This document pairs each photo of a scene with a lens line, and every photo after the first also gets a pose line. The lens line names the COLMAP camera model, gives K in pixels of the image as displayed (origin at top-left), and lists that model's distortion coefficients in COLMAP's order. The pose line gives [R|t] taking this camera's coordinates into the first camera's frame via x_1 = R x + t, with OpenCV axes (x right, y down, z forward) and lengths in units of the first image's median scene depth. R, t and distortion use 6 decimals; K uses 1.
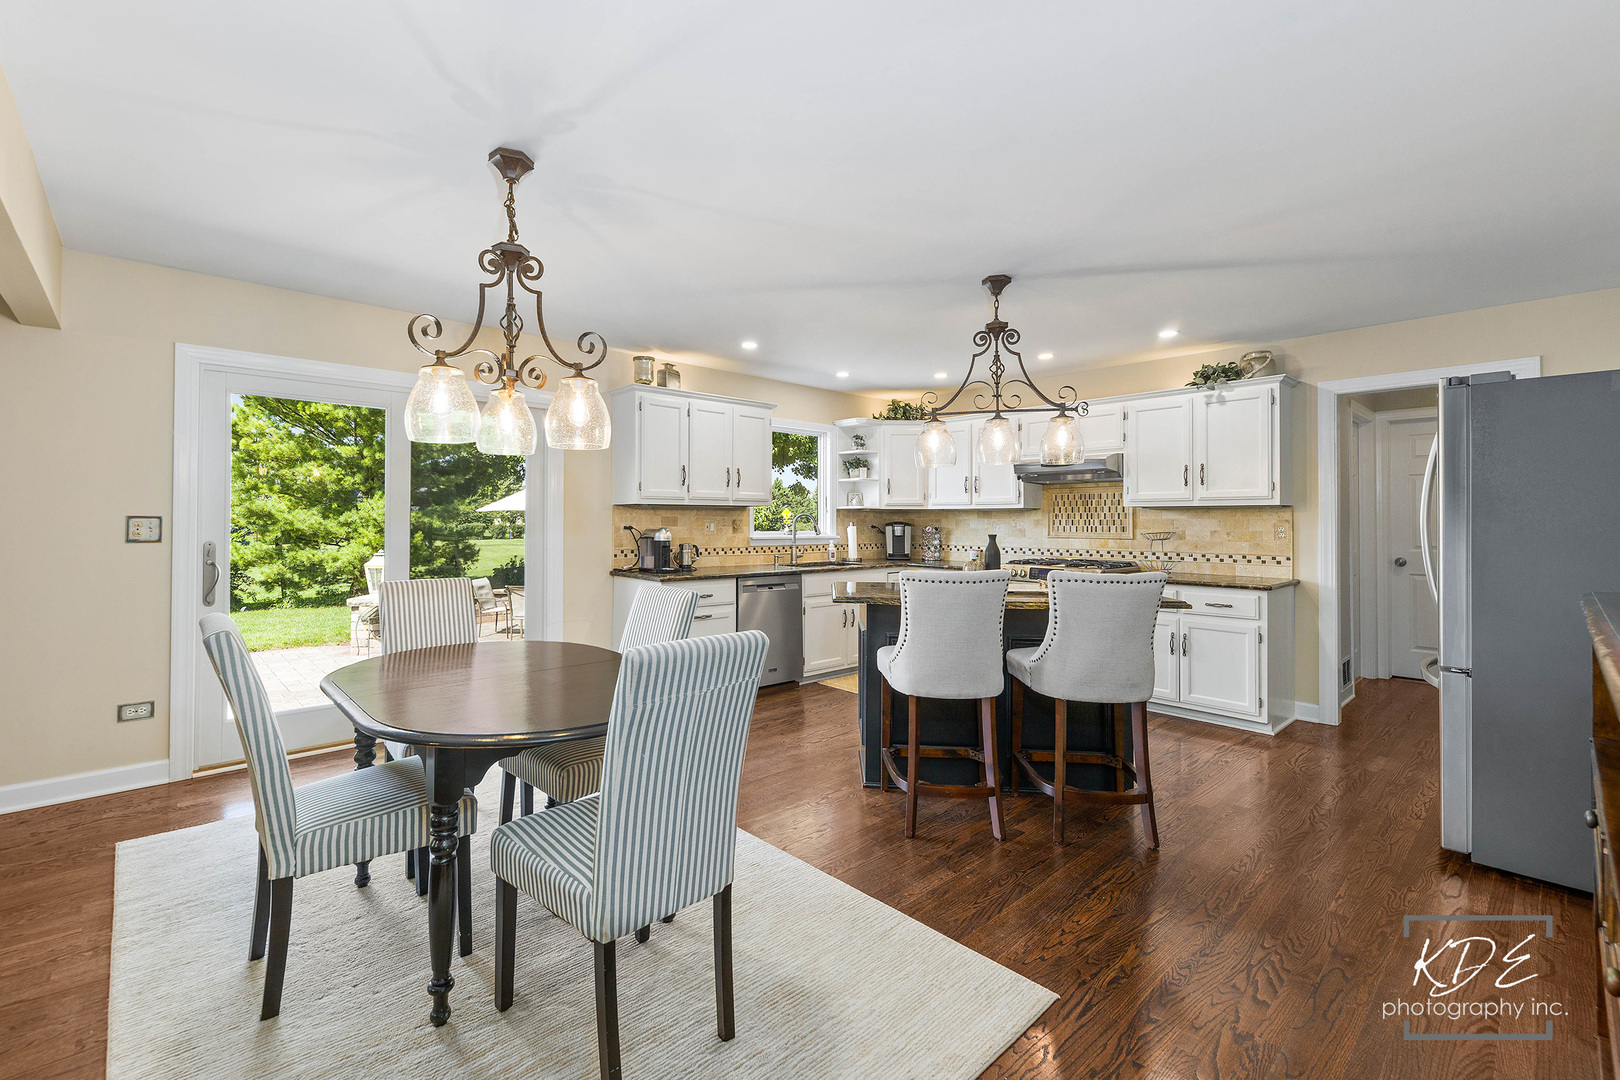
lens RADIAL K [[714.0, 0, 771.5], [0, 714.0, 514.0], [0, 0, 1]] dist [0.003779, -0.000399]
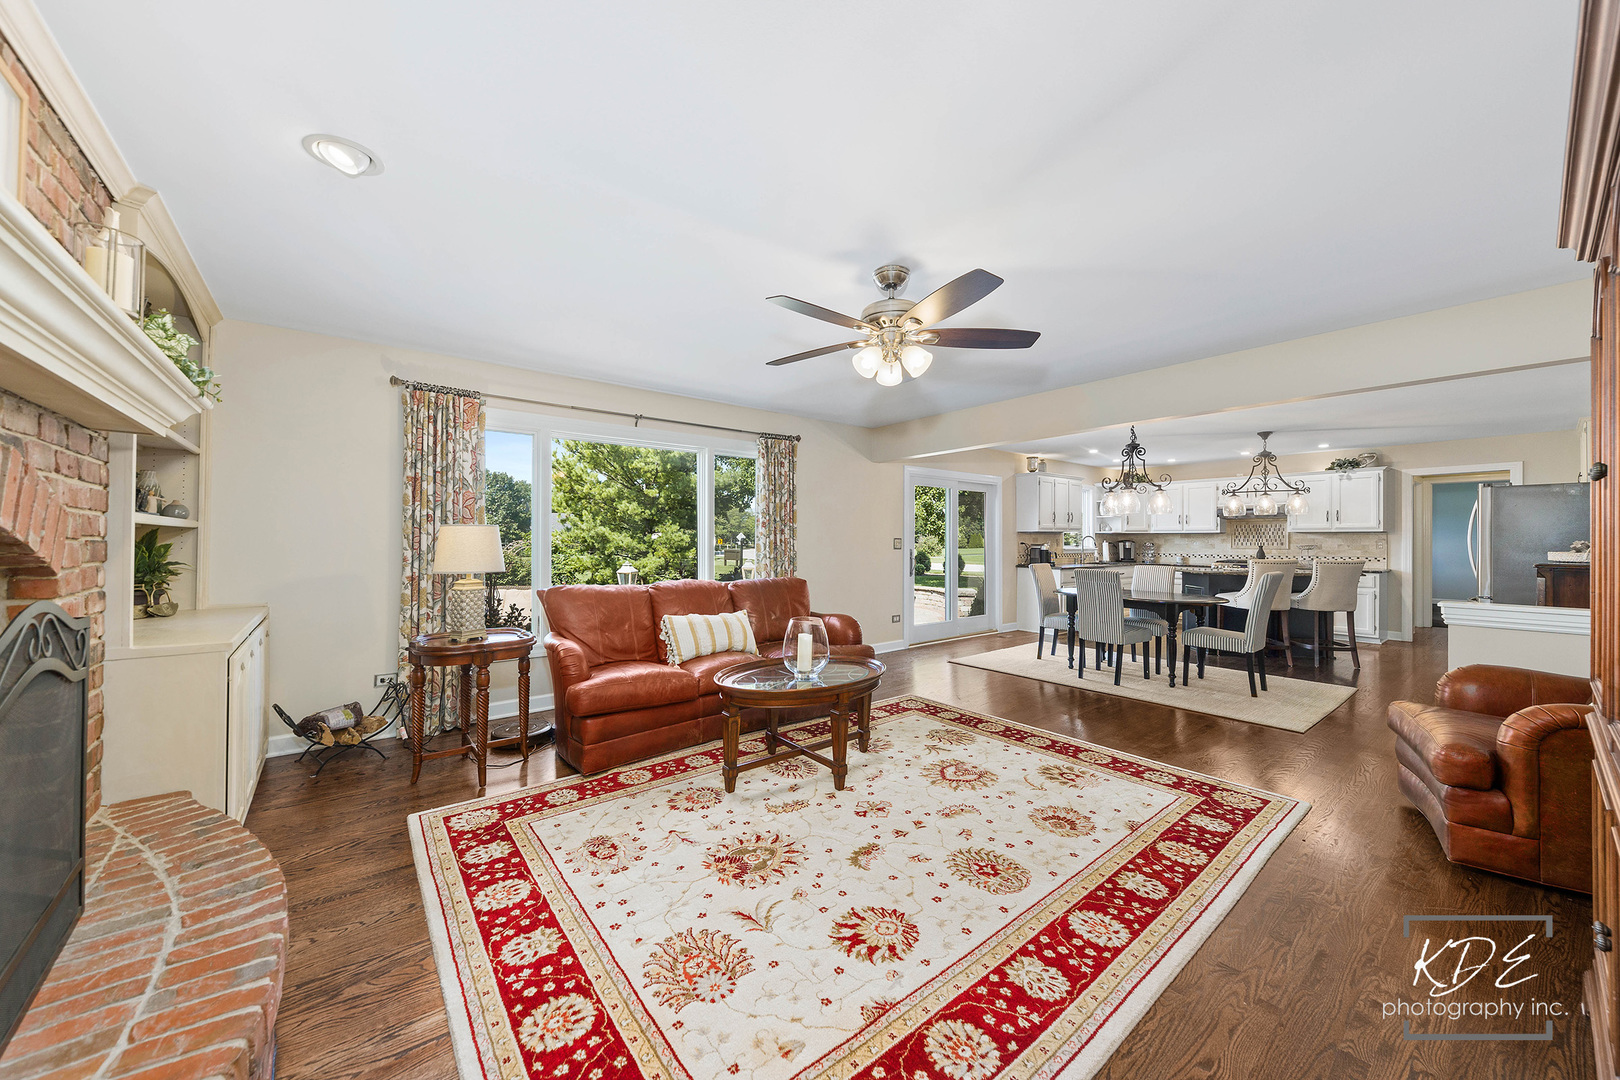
lens RADIAL K [[586.0, 0, 807.5], [0, 586.0, 539.2], [0, 0, 1]] dist [-0.003060, -0.000535]
pose [[0.997620, -0.000932, -0.068945, -0.684178], [0.001476, 0.999968, 0.007842, -0.005281], [0.068936, -0.007925, 0.997590, -0.647892]]
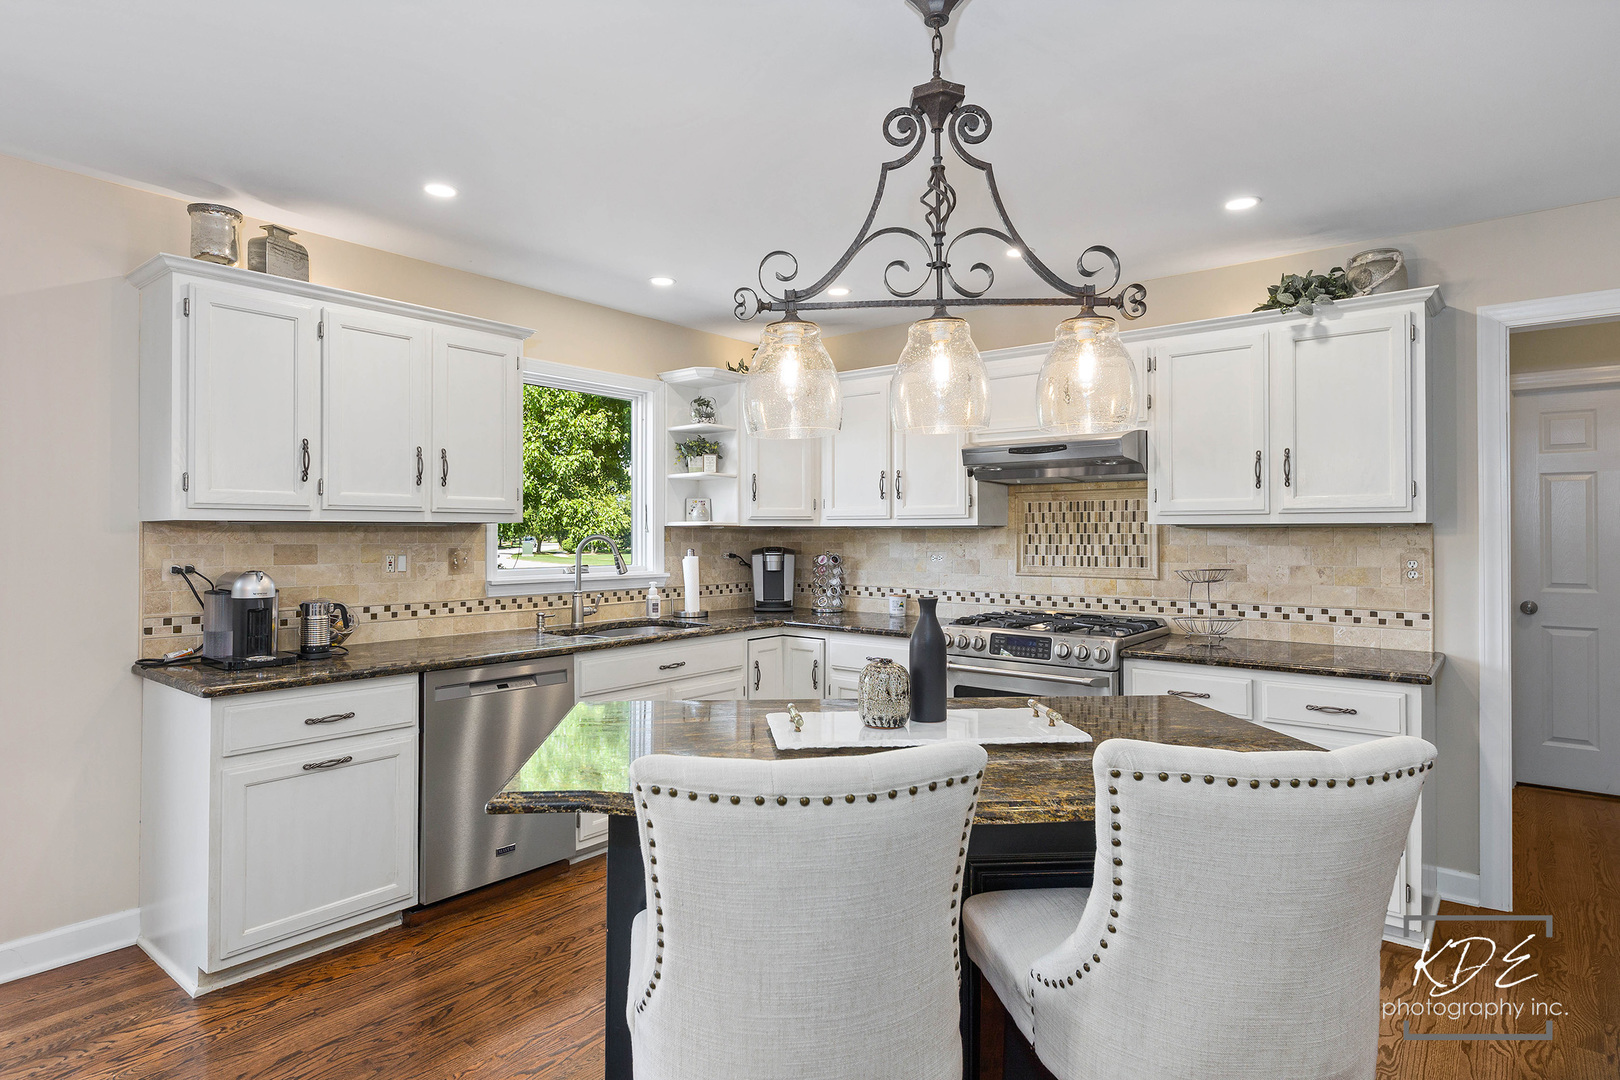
lens RADIAL K [[922.1, 0, 809.8], [0, 922.1, 529.0], [0, 0, 1]] dist [0.000135, 0.000409]
pose [[0.984603, -0.001802, 0.174798, 0.101053], [0.001168, 0.999992, 0.003728, -0.009717], [-0.174803, -0.003466, 0.984597, 0.331114]]
